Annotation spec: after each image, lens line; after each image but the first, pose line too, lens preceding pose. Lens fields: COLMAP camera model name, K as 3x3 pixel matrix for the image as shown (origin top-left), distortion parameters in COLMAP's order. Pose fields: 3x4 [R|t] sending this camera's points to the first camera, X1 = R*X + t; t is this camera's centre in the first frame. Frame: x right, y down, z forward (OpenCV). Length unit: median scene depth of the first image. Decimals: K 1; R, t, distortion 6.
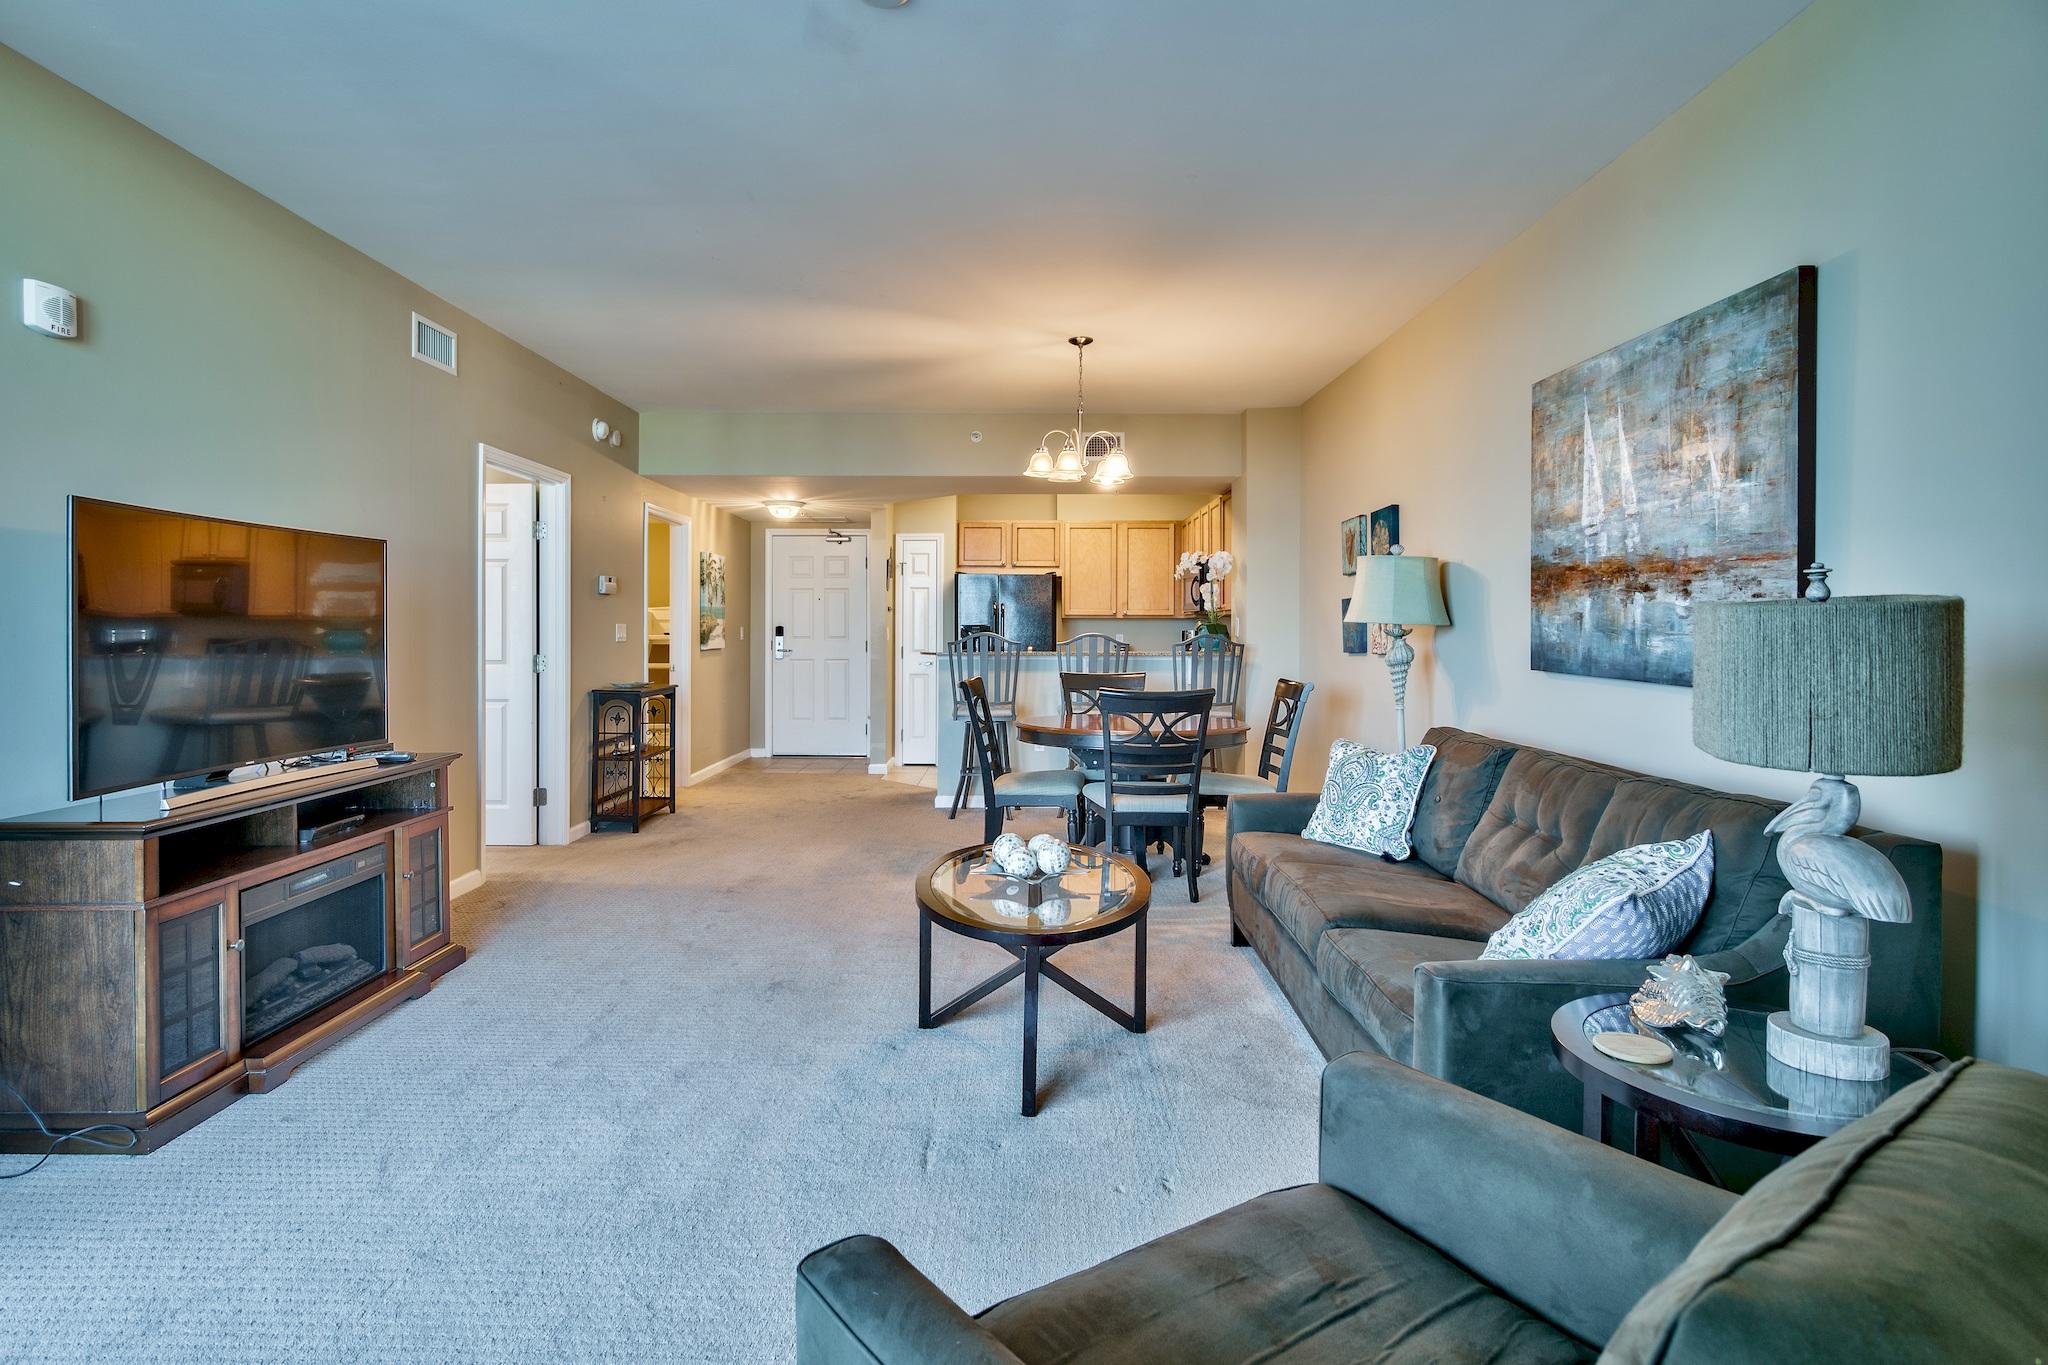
lens RADIAL K [[1037.4, 0, 1021.7], [0, 1037.4, 813.8], [0, 0, 1]] dist [-0.000532, -0.000905]
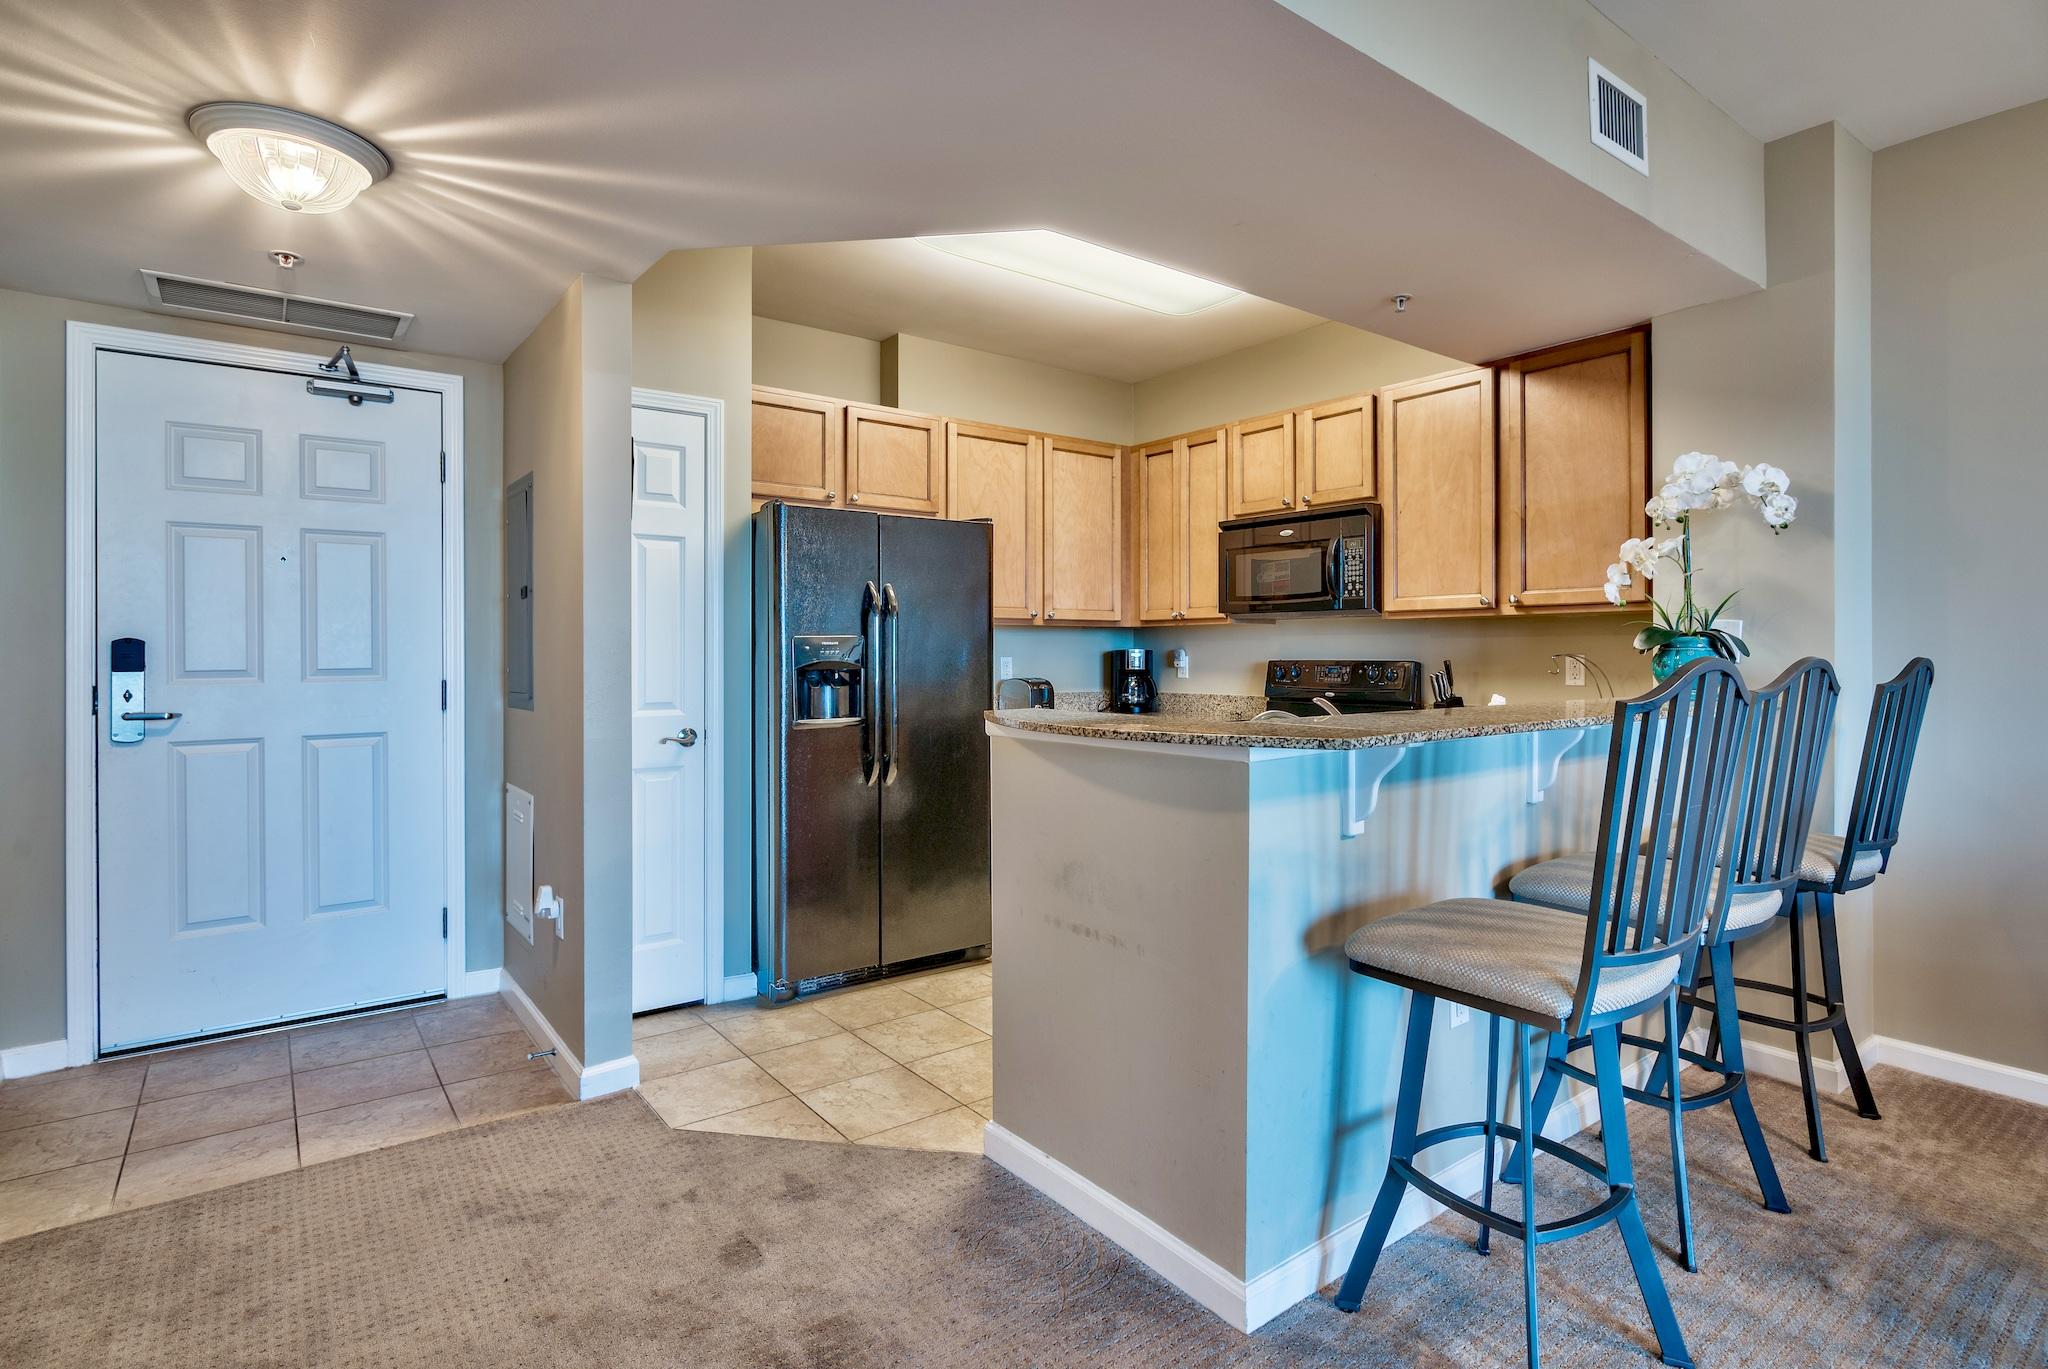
lens RADIAL K [[1001.8, 0, 1014.0], [0, 1001.8, 743.8], [0, 0, 1]] dist [-0.002734, 0.000592]
pose [[0.808429, -0.058762, 0.585653, -0.198985], [0.105466, 0.993362, -0.045914, -0.110088], [-0.579068, 0.098884, 0.809260, 0.618062]]
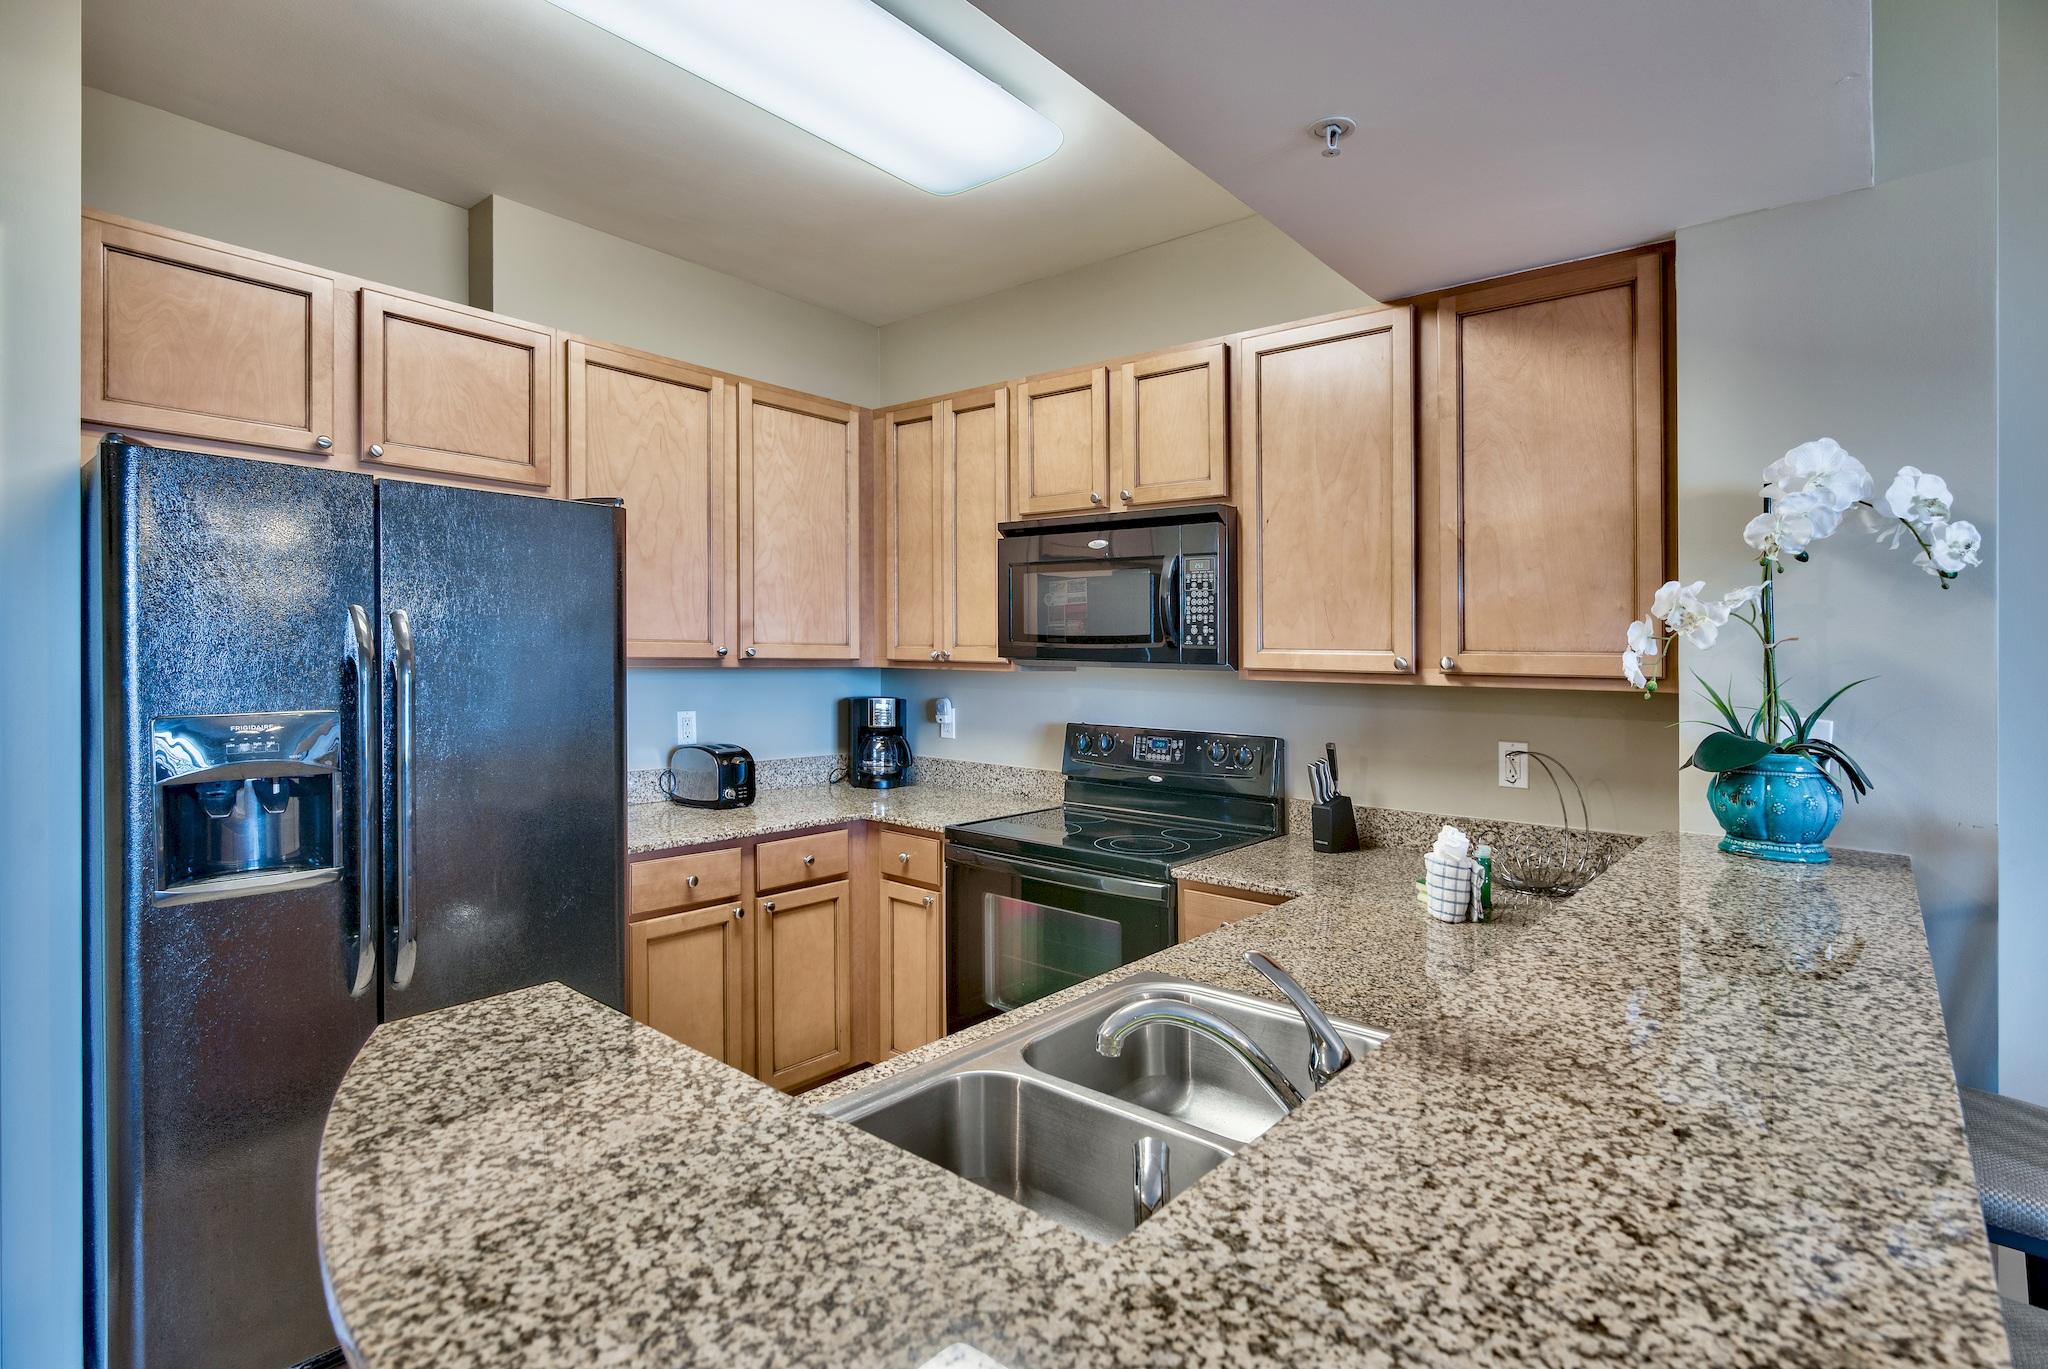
lens RADIAL K [[1001.8, 0, 1014.0], [0, 1001.8, 743.8], [0, 0, 1]] dist [-0.002734, 0.000592]
pose [[0.656218, -0.061242, 0.752082, -0.088563], [0.114911, 0.993187, -0.019389, -0.145932], [-0.745770, 0.099146, 0.658785, 0.718567]]
